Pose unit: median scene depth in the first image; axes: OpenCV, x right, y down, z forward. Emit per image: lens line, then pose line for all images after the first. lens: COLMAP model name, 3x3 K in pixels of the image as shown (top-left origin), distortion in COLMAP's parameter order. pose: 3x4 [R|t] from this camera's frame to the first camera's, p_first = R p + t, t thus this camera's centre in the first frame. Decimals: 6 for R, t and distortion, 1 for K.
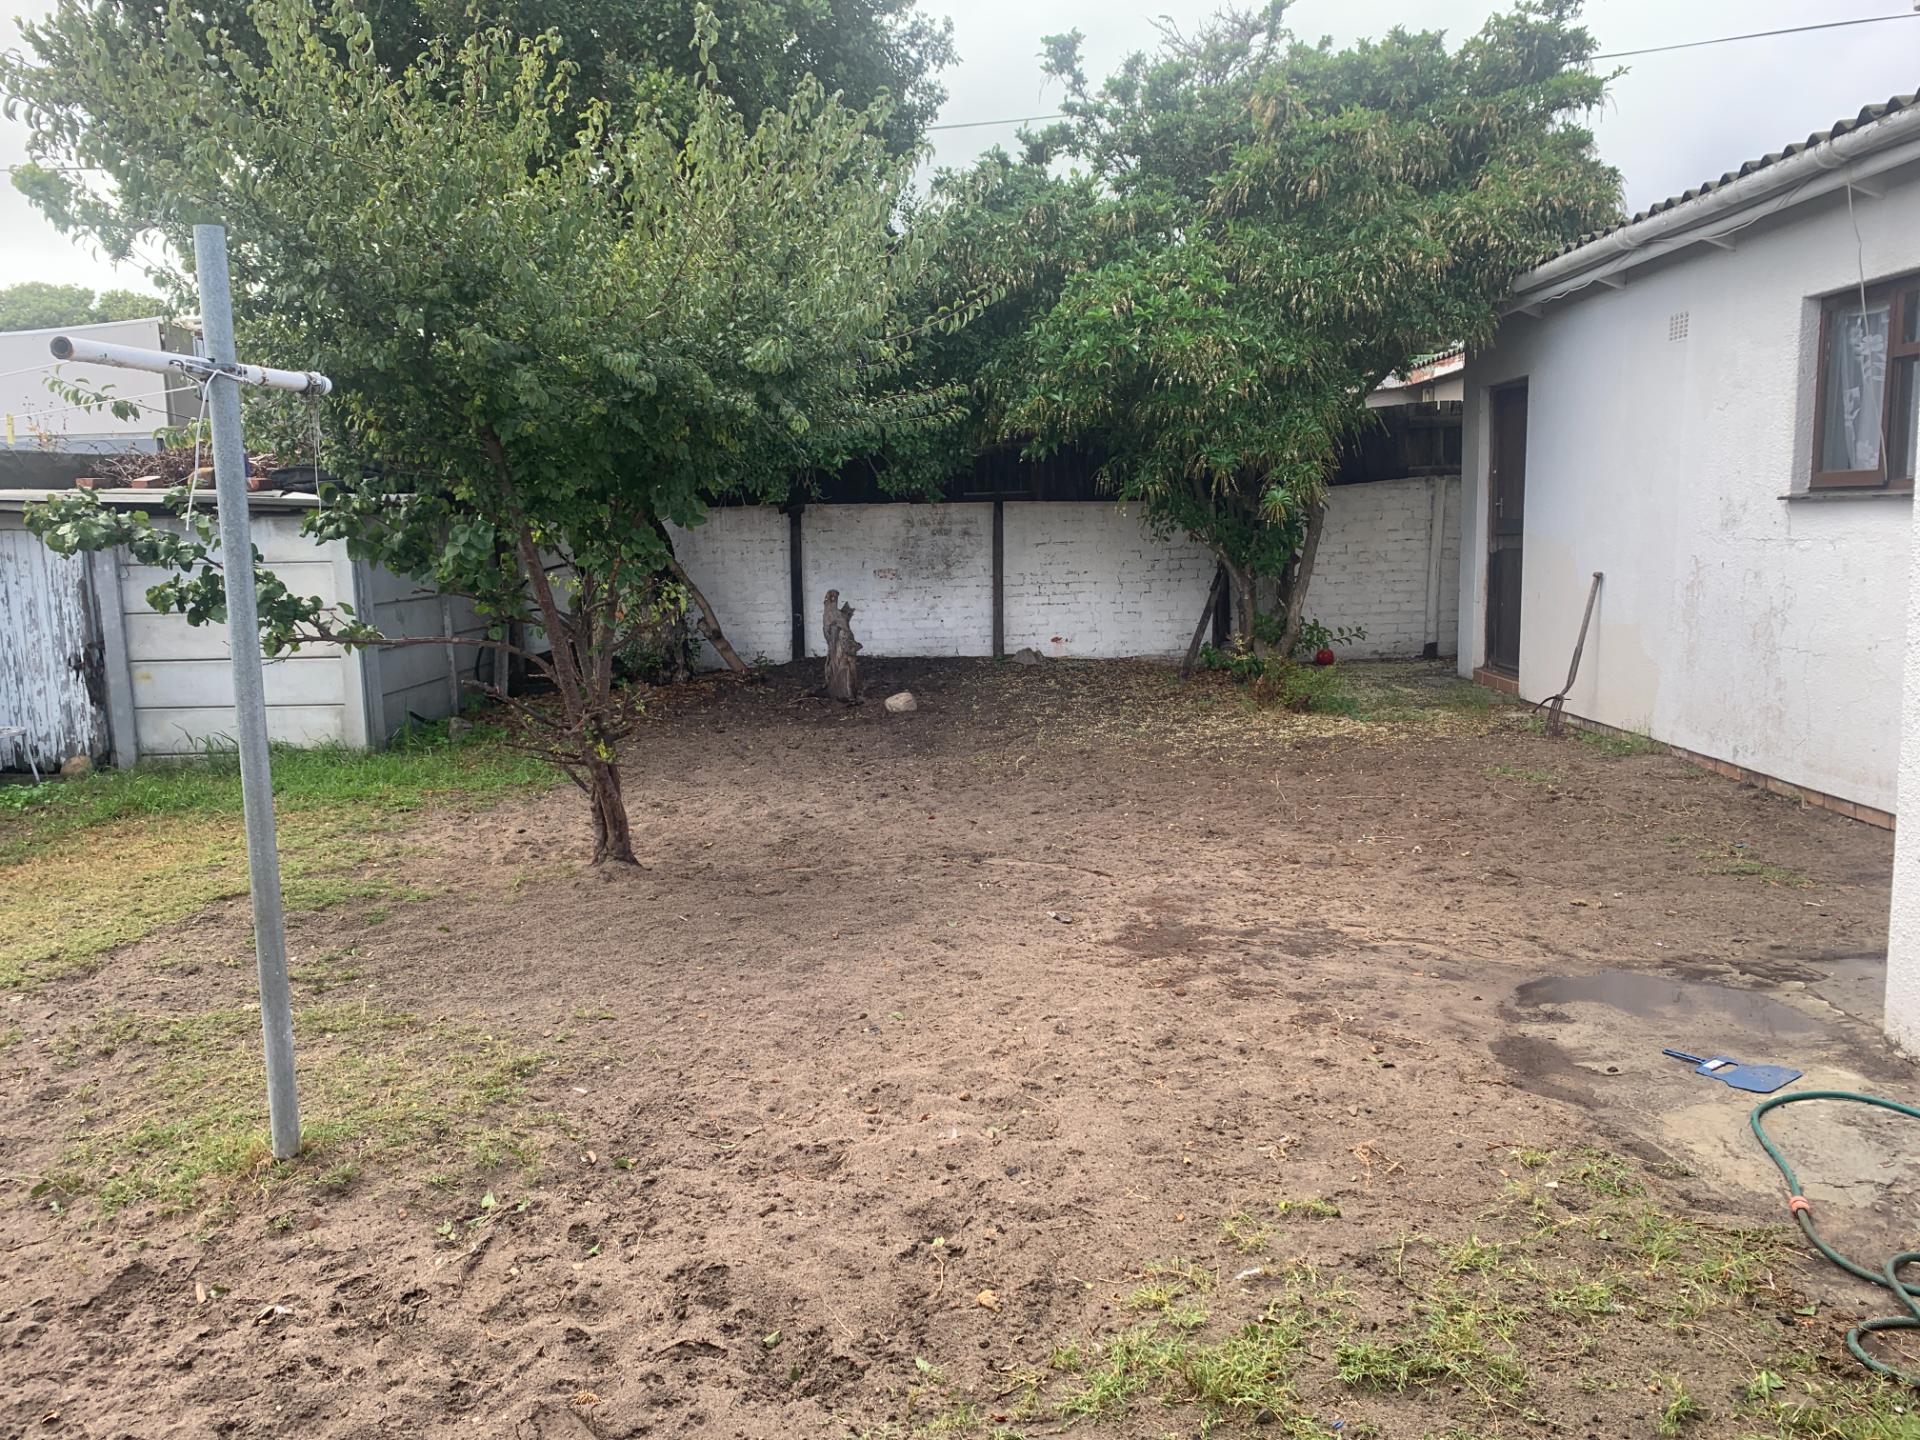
lens RADIAL K [[1465.3, 0, 957.3], [0, 1465.3, 722.4], [0, 0, 1]] dist [0.046963, -0.051130]
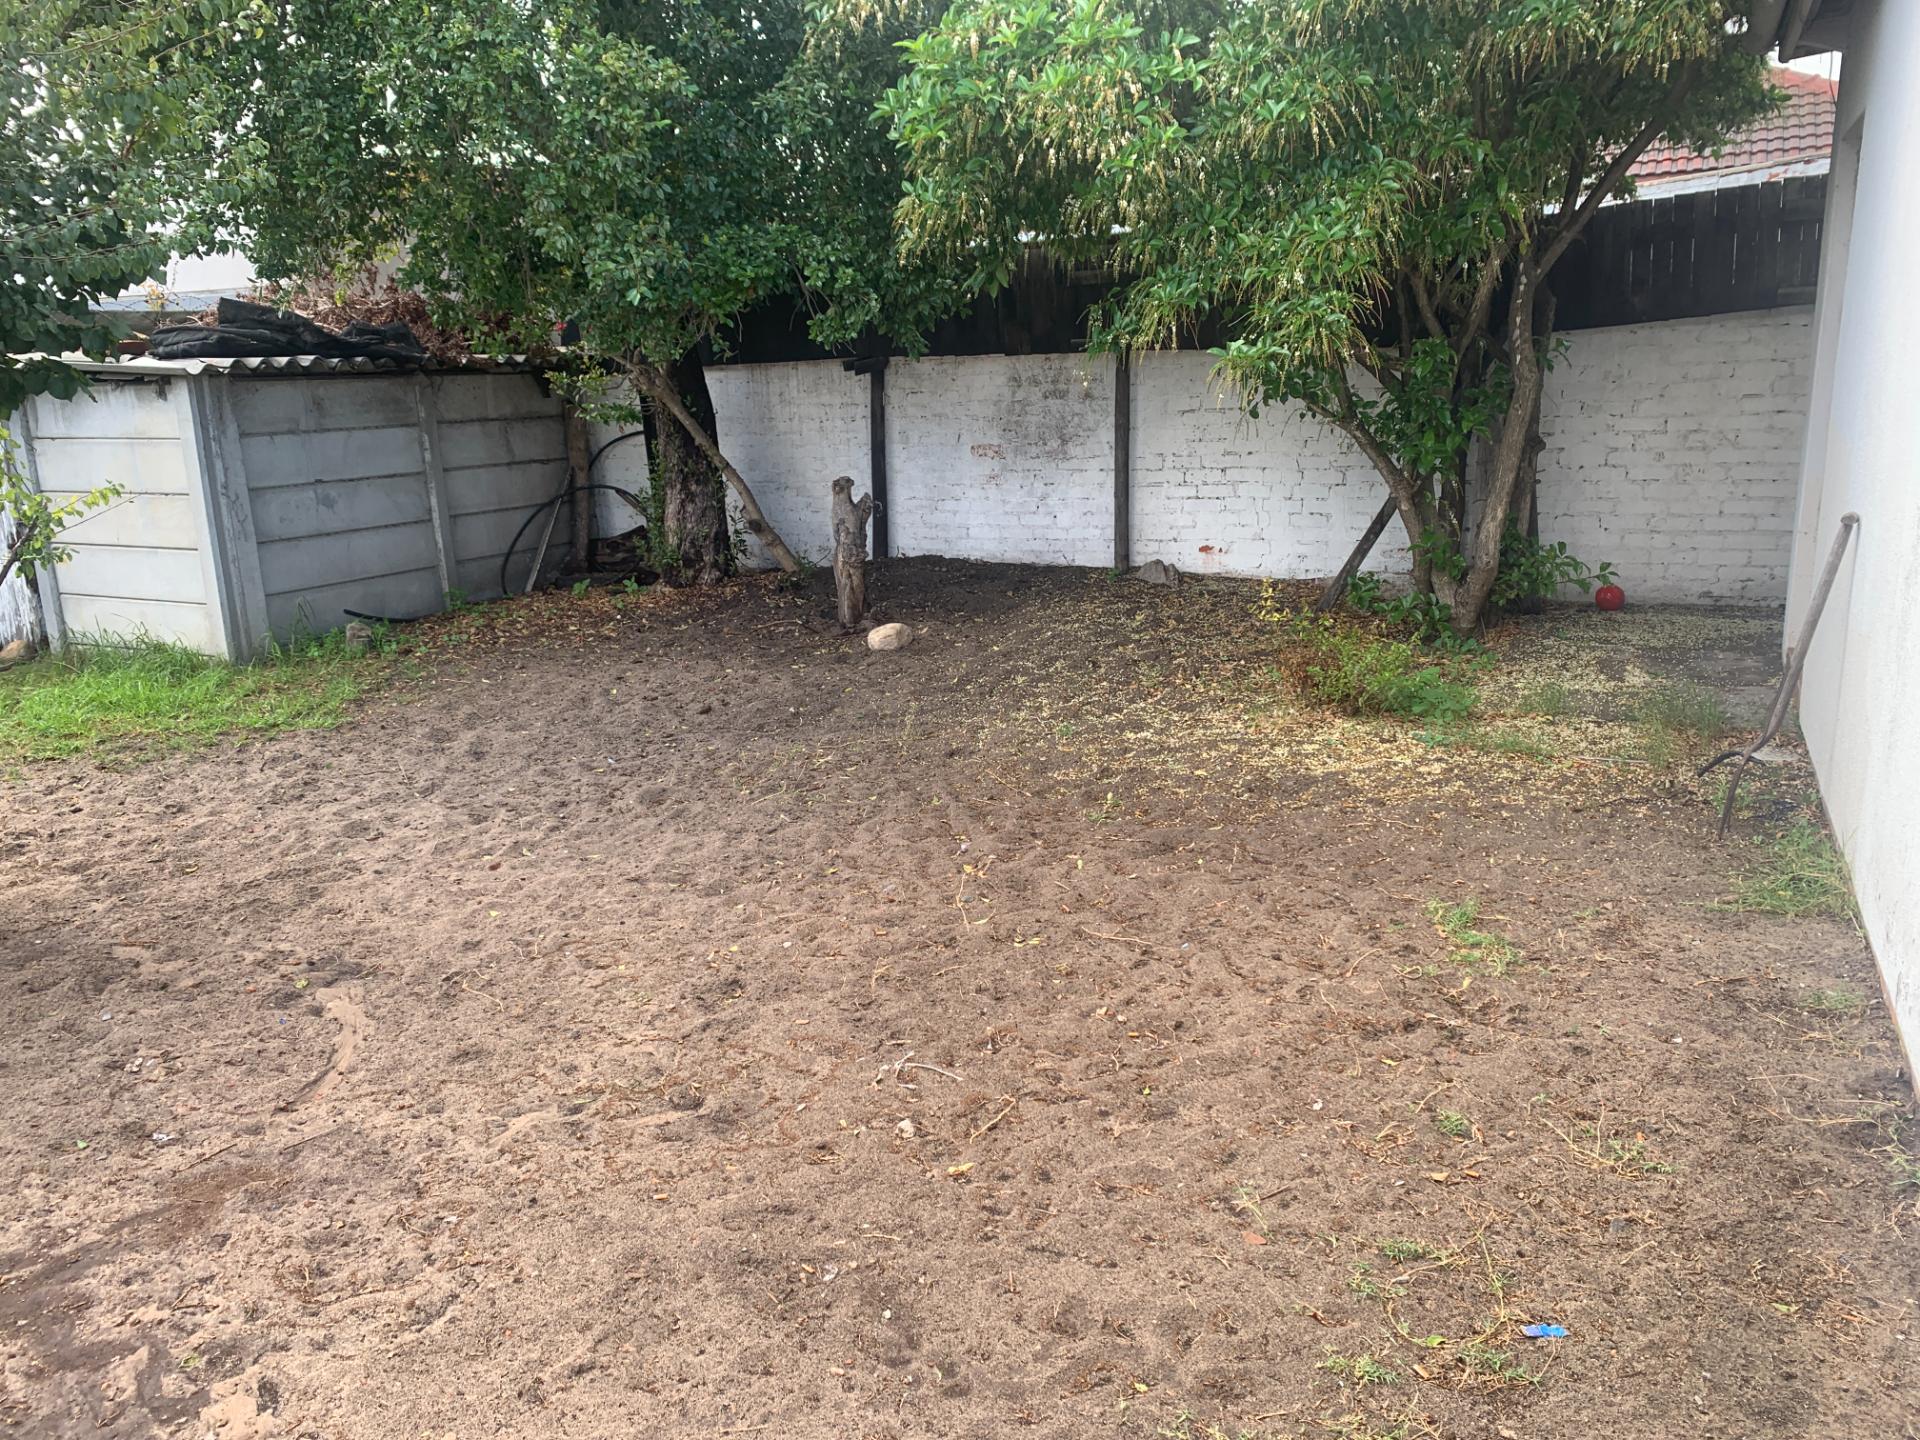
lens RADIAL K [[1465.3, 0, 960.0], [0, 1465.3, 720.4], [0, 0, 1]] dist [0.046963, -0.051130]
pose [[0.902166, 0.098306, -0.420038, 0.271282], [-0.050538, 0.991069, 0.123402, -0.056509], [0.428418, -0.090101, 0.899077, 0.304240]]
